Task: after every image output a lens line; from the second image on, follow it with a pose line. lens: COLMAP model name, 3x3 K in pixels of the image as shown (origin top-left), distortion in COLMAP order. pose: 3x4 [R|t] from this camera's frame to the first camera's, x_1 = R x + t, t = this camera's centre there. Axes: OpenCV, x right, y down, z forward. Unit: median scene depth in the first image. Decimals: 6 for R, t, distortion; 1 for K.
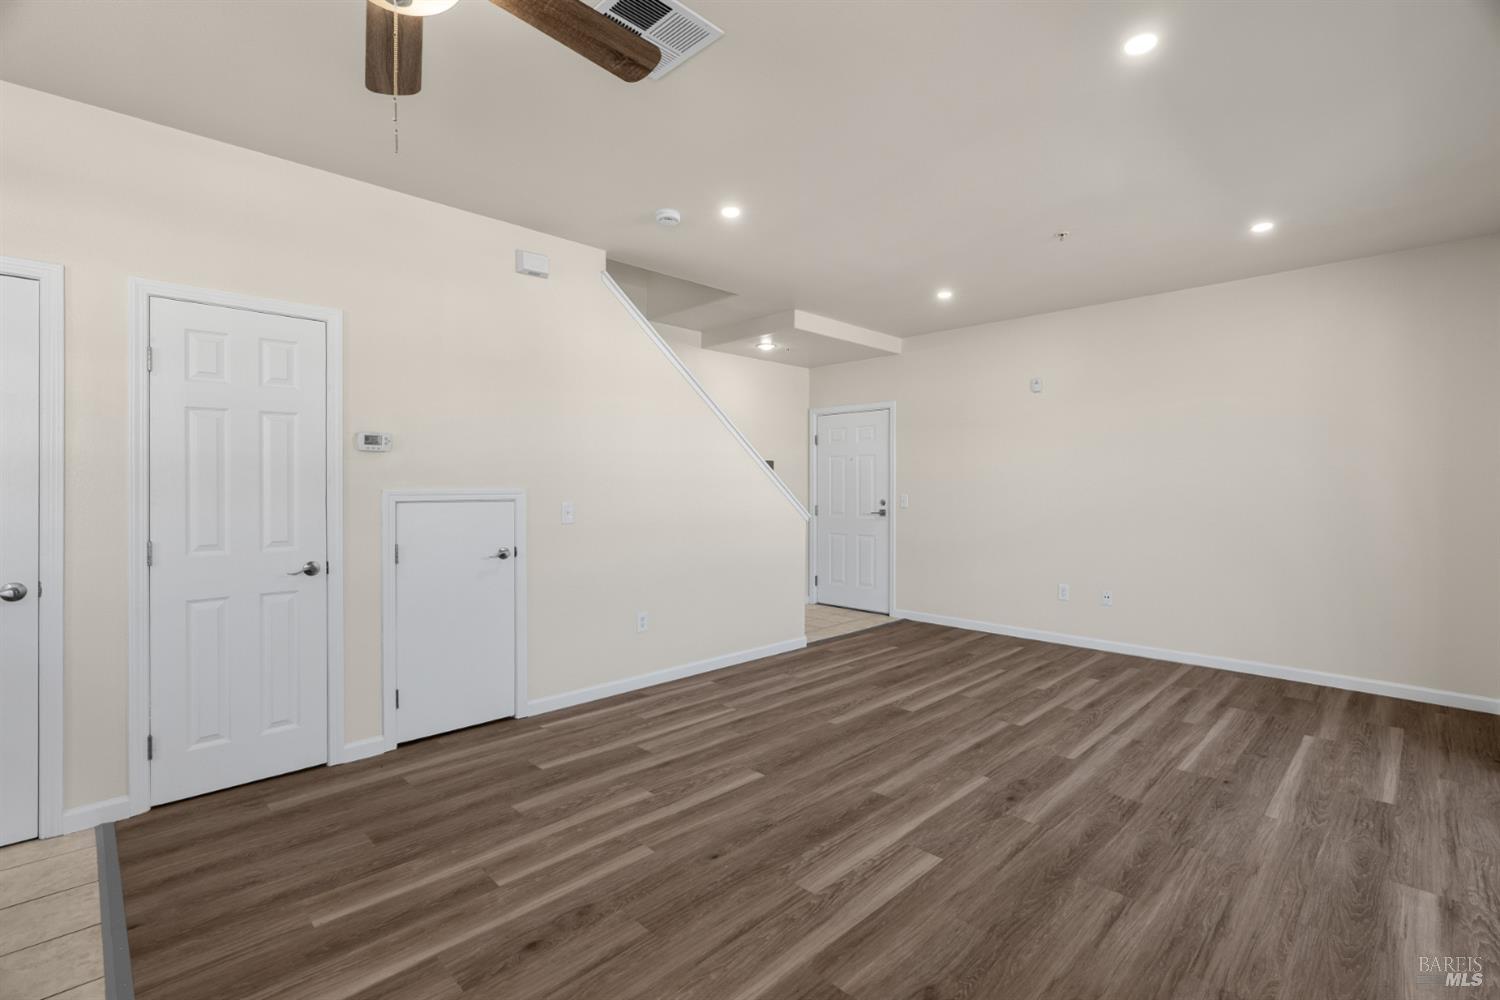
lens RADIAL K [[684.3, 0, 742.2], [0, 684.3, 488.0], [0, 0, 1]] dist [-0.009493, 0.003421]
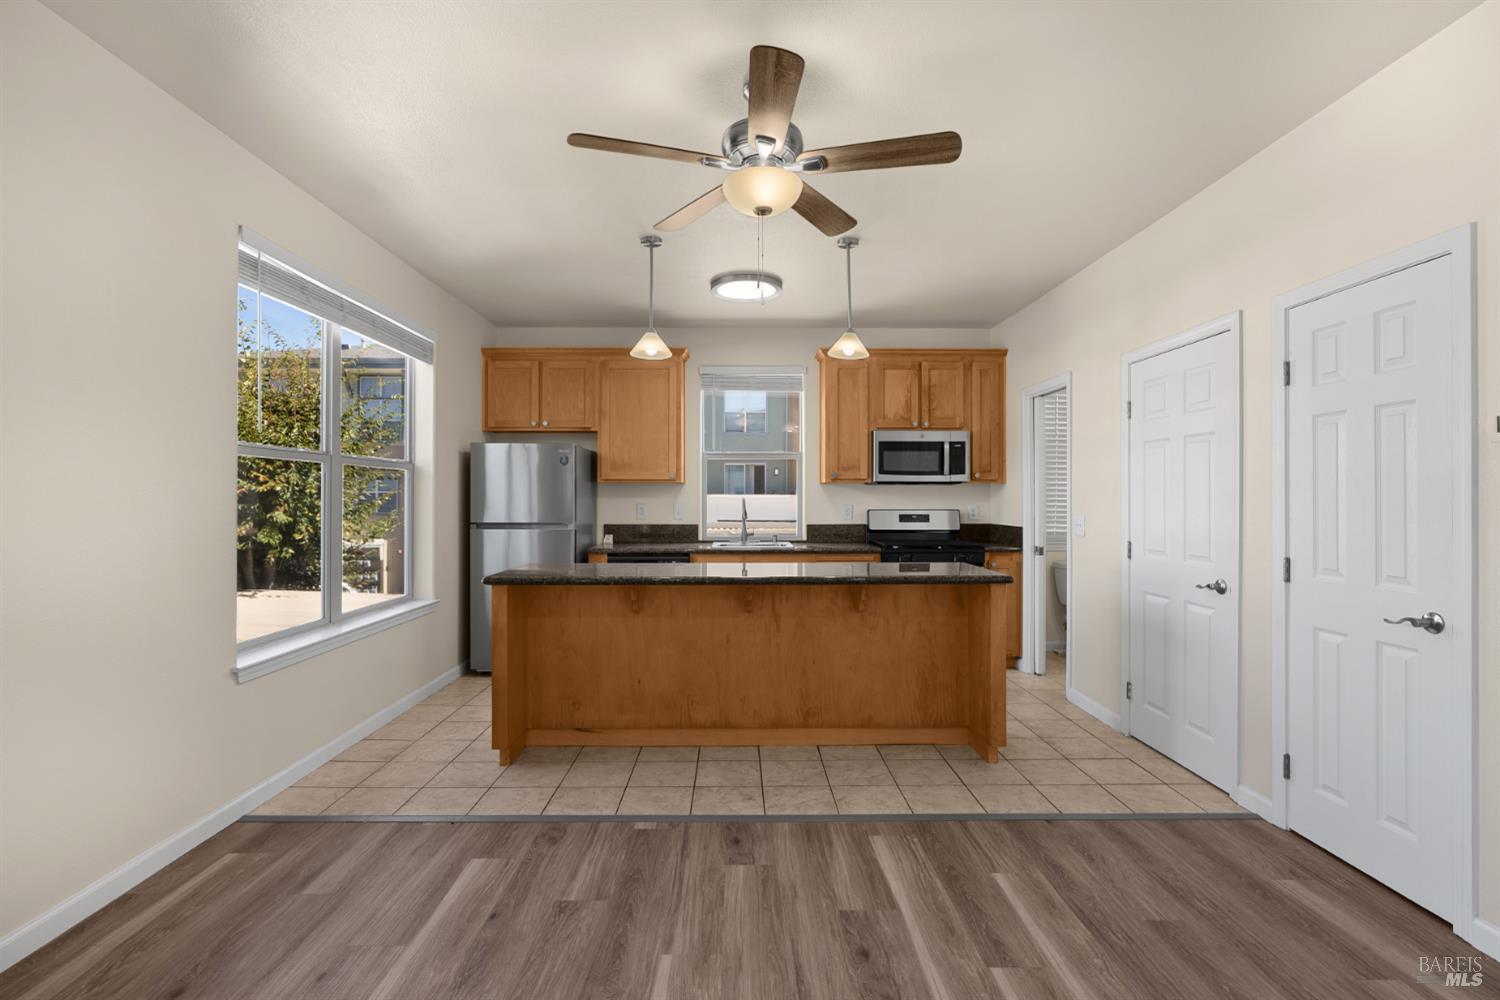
lens RADIAL K [[684.3, 0, 745.7], [0, 684.3, 499.5], [0, 0, 1]] dist [-0.009493, 0.003421]
pose [[-0.694429, -0.002574, -0.719557, 0.366842], [-0.004156, 0.999991, 0.000433, -0.003023], [0.719549, 0.003291, -0.694433, 1.059672]]
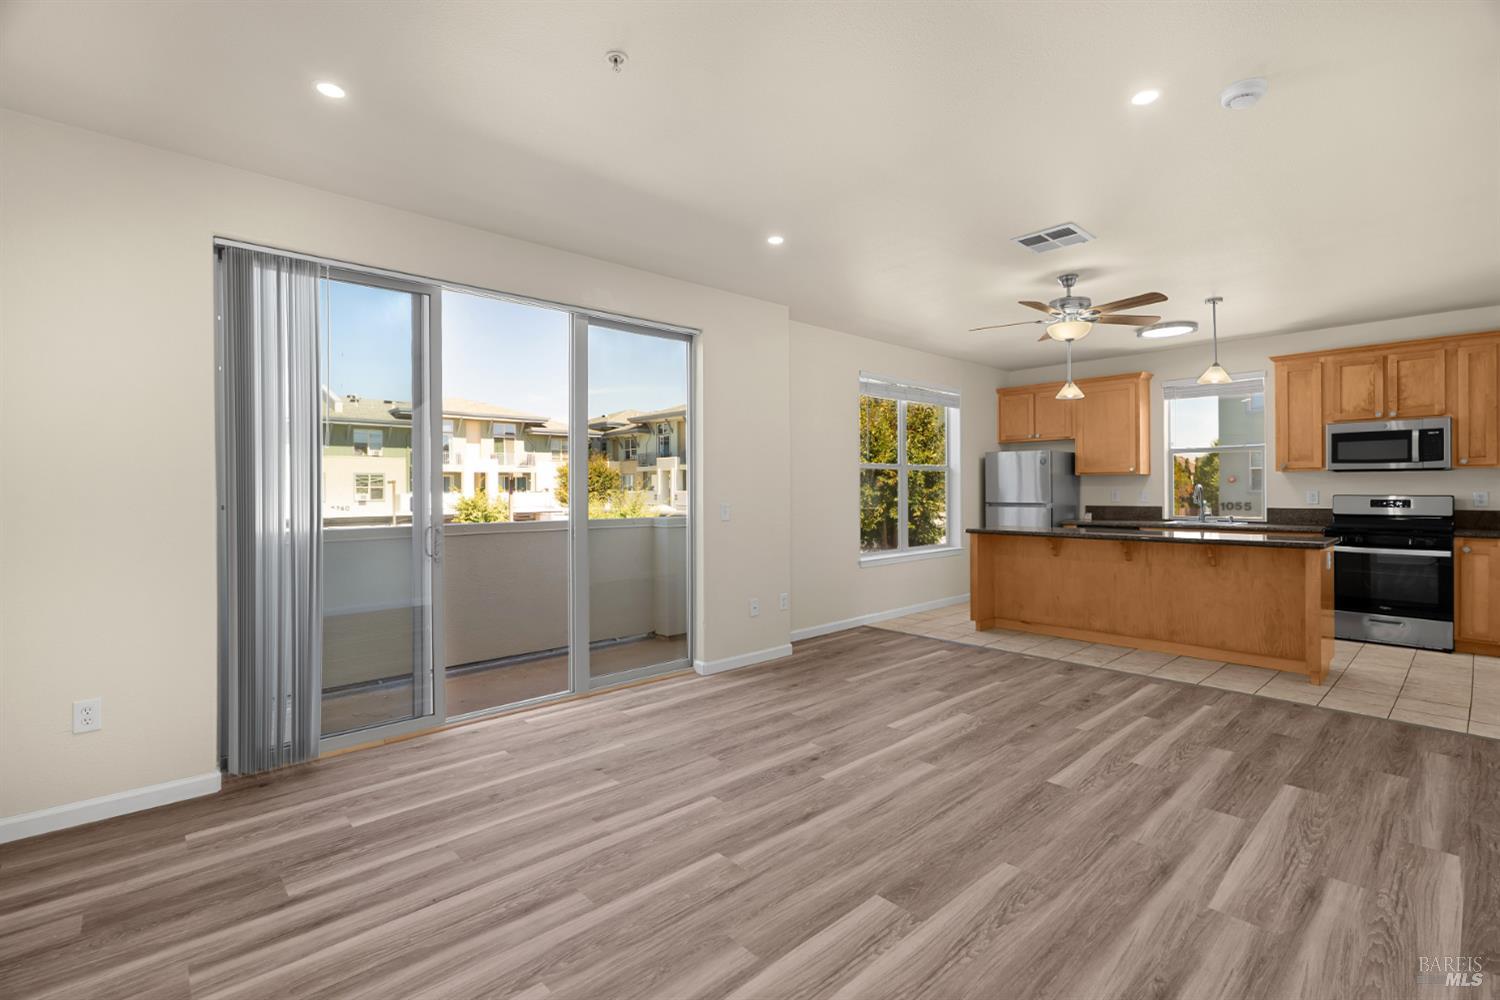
lens RADIAL K [[684.3, 0, 753.1], [0, 684.3, 490.9], [0, 0, 1]] dist [-0.009493, 0.003421]
pose [[-0.999526, 0.003380, 0.030591, 0.458333], [0.003568, 0.999975, 0.006076, -0.007638], [-0.030569, 0.006182, -0.999514, 2.147670]]
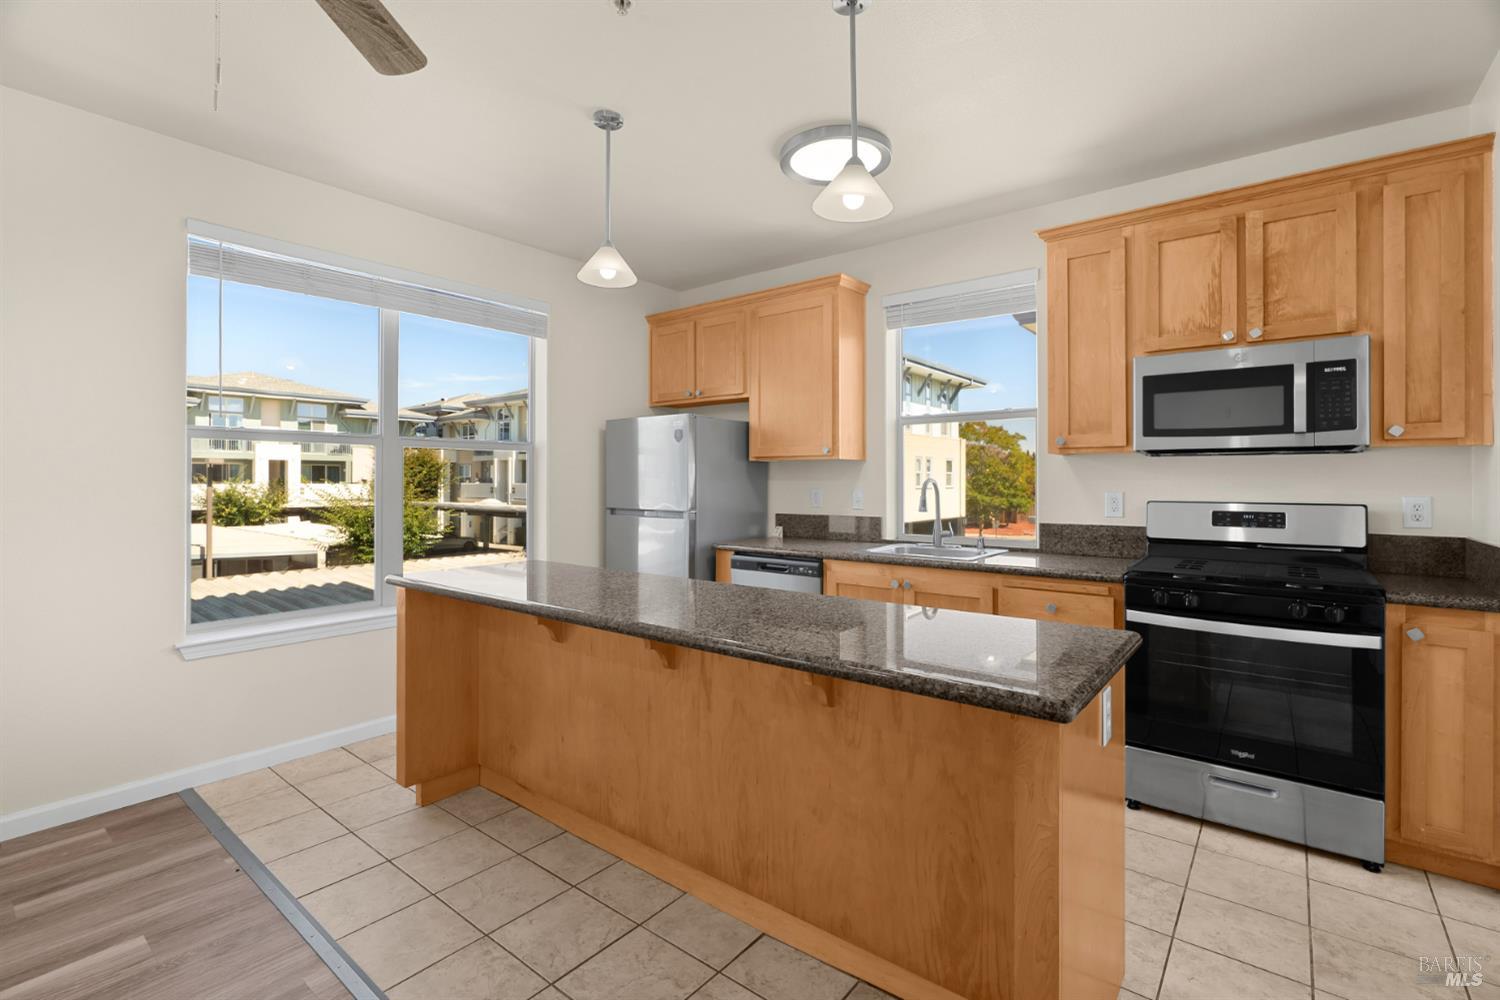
lens RADIAL K [[684.3, 0, 748.0], [0, 684.3, 481.0], [0, 0, 1]] dist [-0.009493, 0.003421]
pose [[-0.993120, -0.002833, -0.117064, -0.537354], [-0.003101, 0.999993, 0.002109, -0.006980], [0.117058, 0.002457, -0.993122, 0.962498]]
